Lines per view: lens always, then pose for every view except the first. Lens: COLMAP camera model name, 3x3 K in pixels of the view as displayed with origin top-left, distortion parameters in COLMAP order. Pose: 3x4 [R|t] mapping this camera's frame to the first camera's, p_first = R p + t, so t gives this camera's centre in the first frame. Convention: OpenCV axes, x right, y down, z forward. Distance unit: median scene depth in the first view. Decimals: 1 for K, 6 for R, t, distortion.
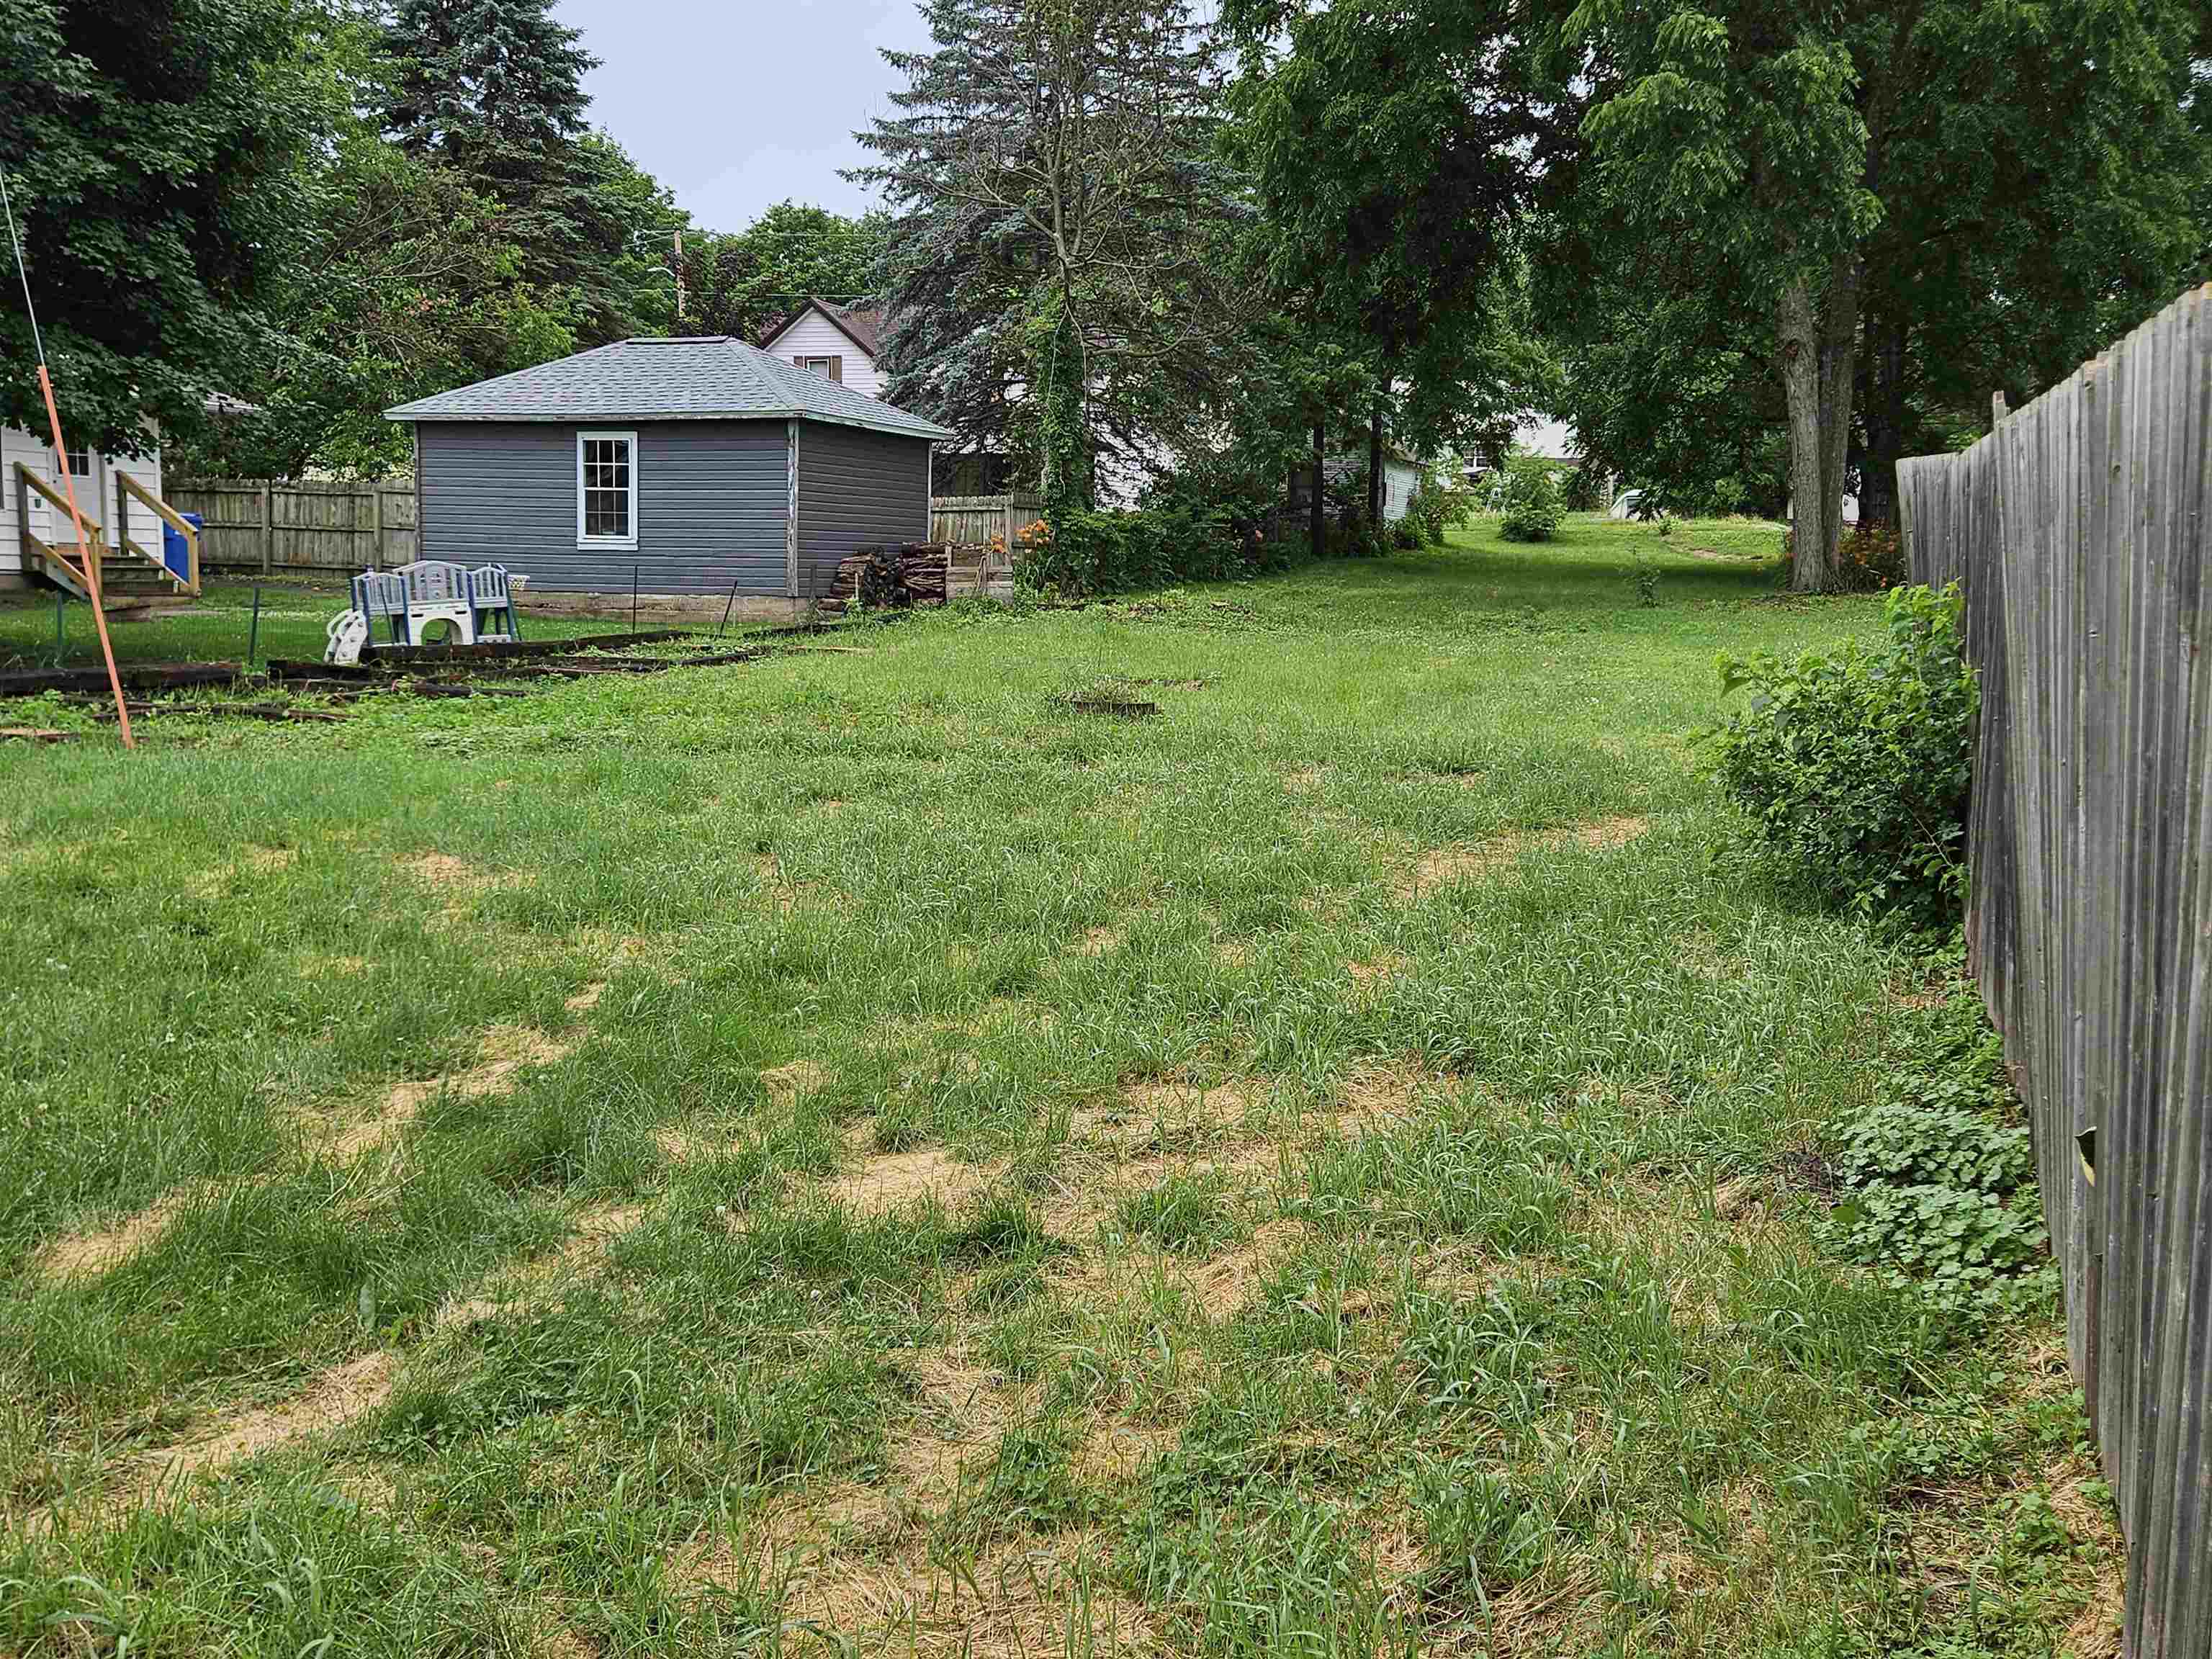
lens RADIAL K [[2156.3, 0, 1119.7], [0, 2156.3, 852.1], [0, 0, 1]] dist [0.100801, -0.109029]
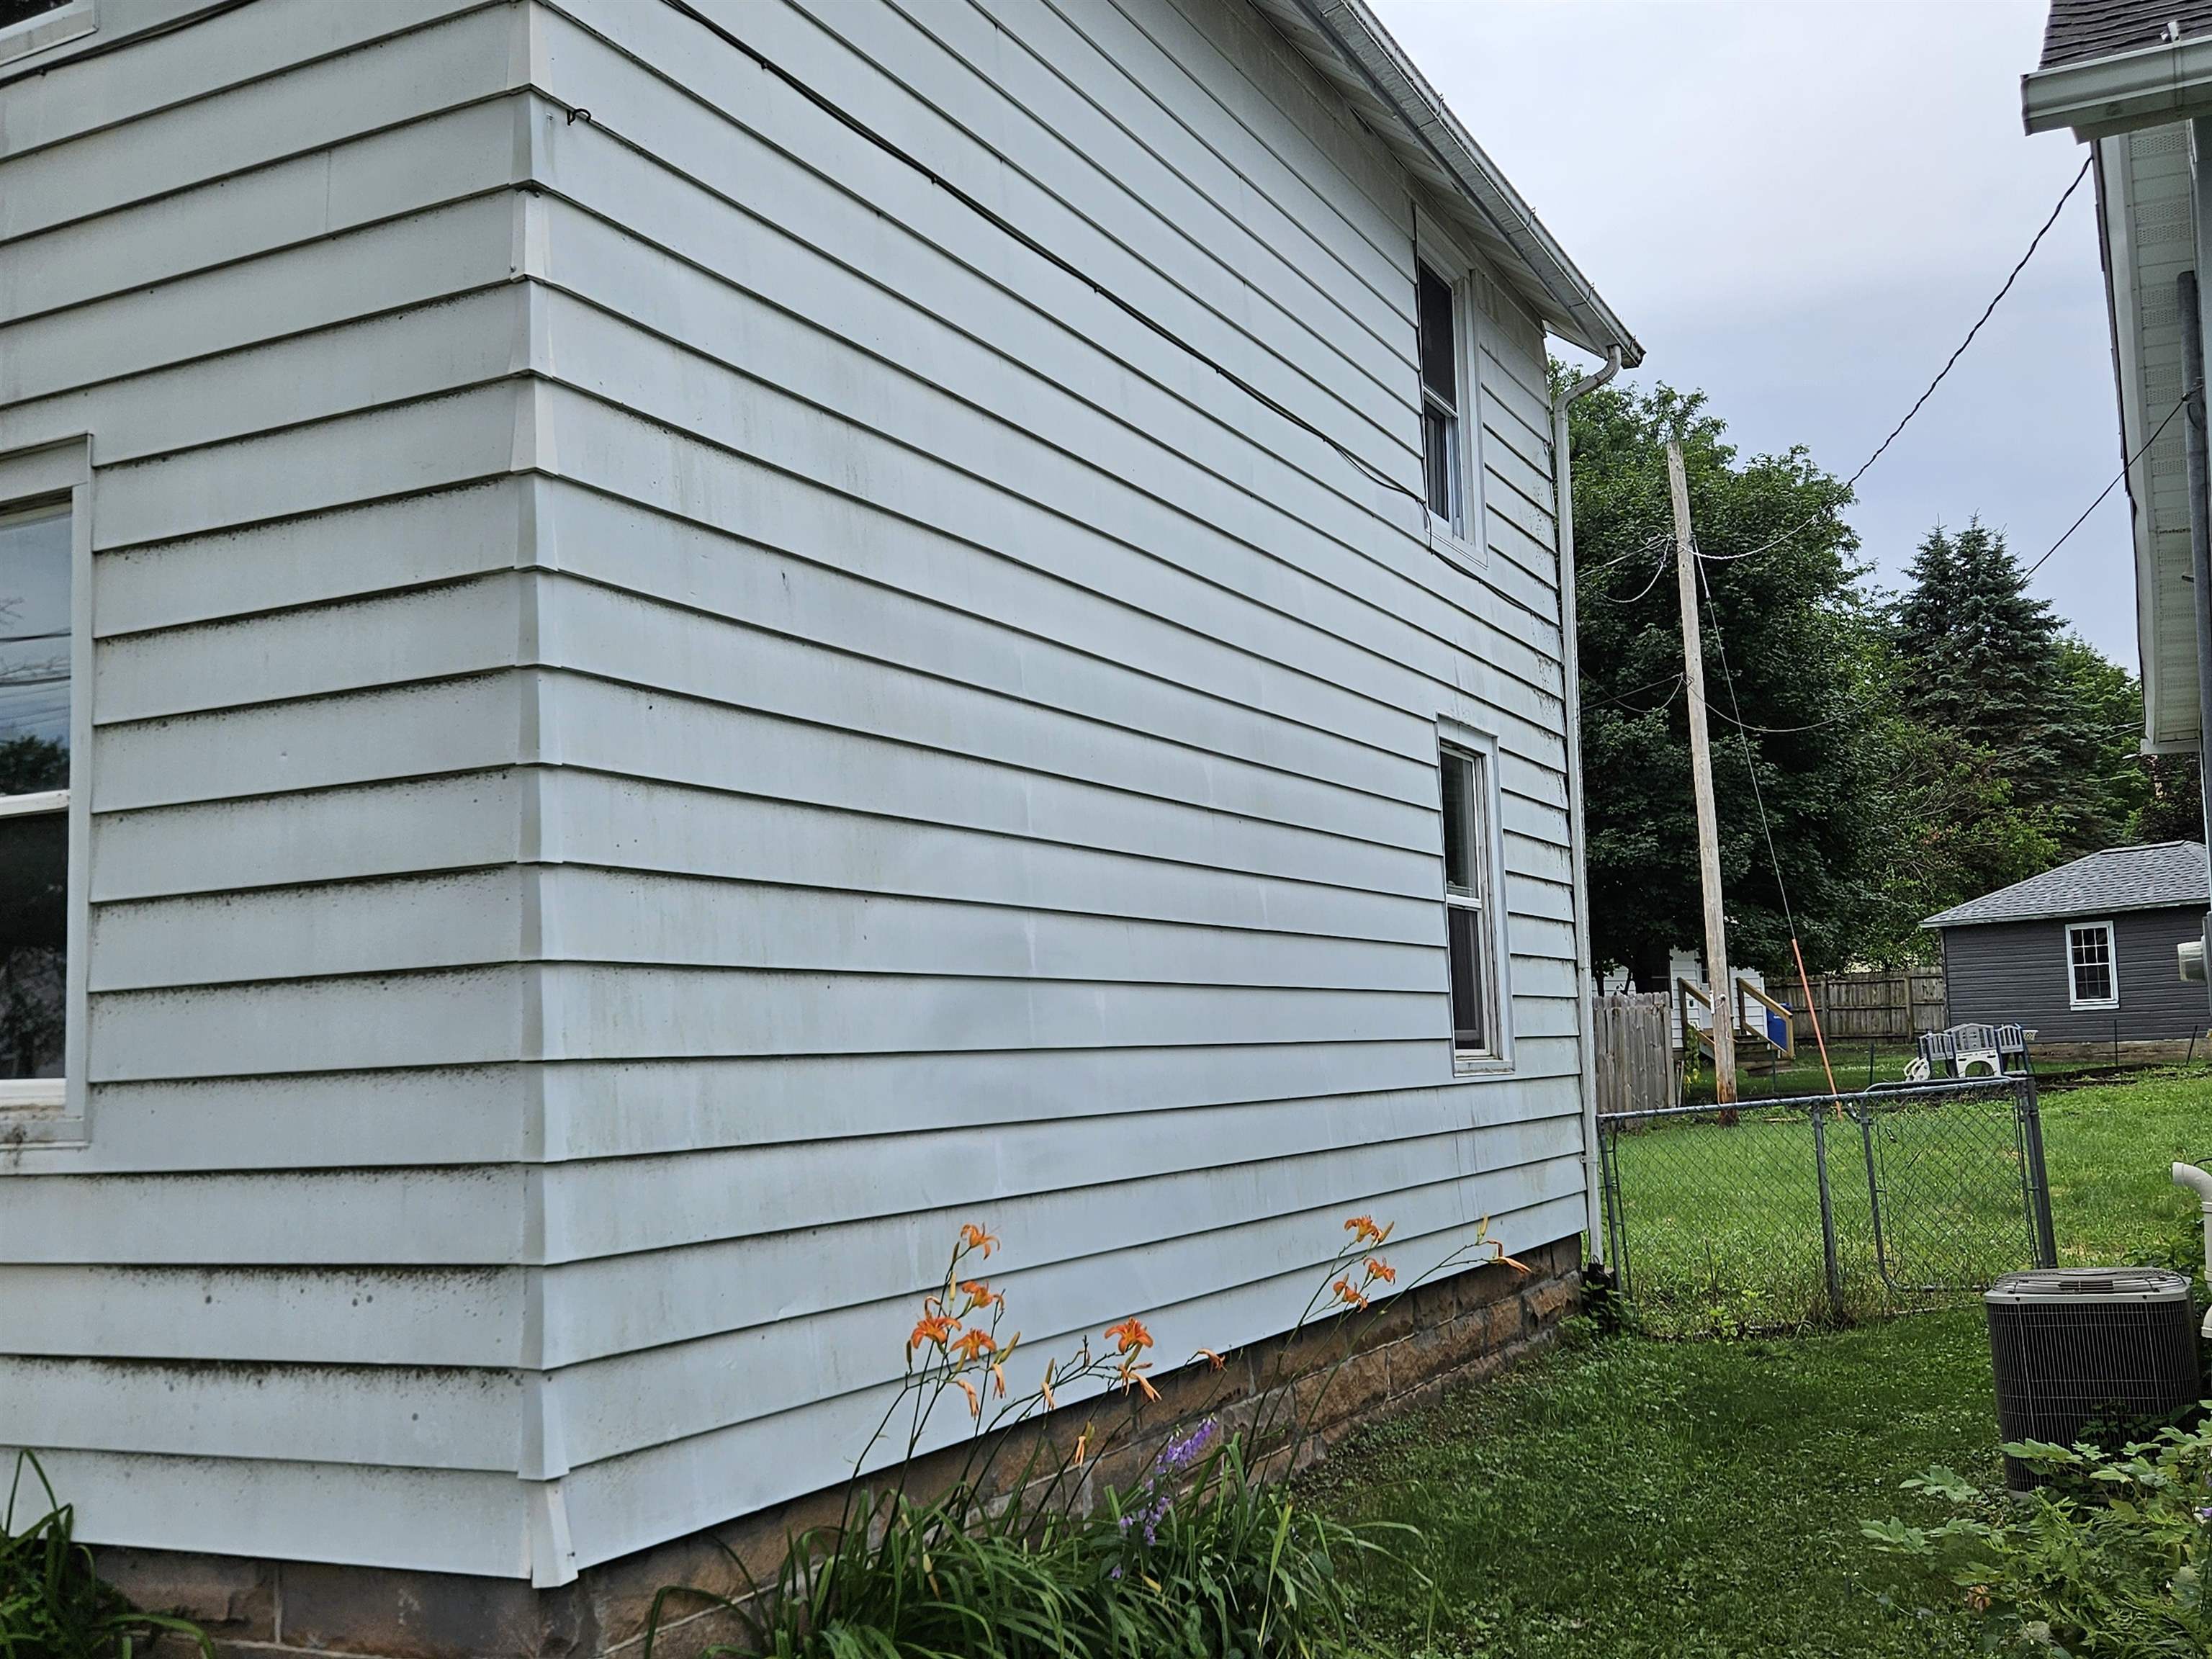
lens RADIAL K [[2156.3, 0, 1119.7], [0, 2156.3, 852.1], [0, 0, 1]] dist [0.100801, -0.109029]
pose [[0.794100, -0.105696, -0.598526, 0.100123], [-0.025621, 0.978066, -0.206712, 0.057438], [0.607247, 0.179485, 0.773974, -0.406166]]
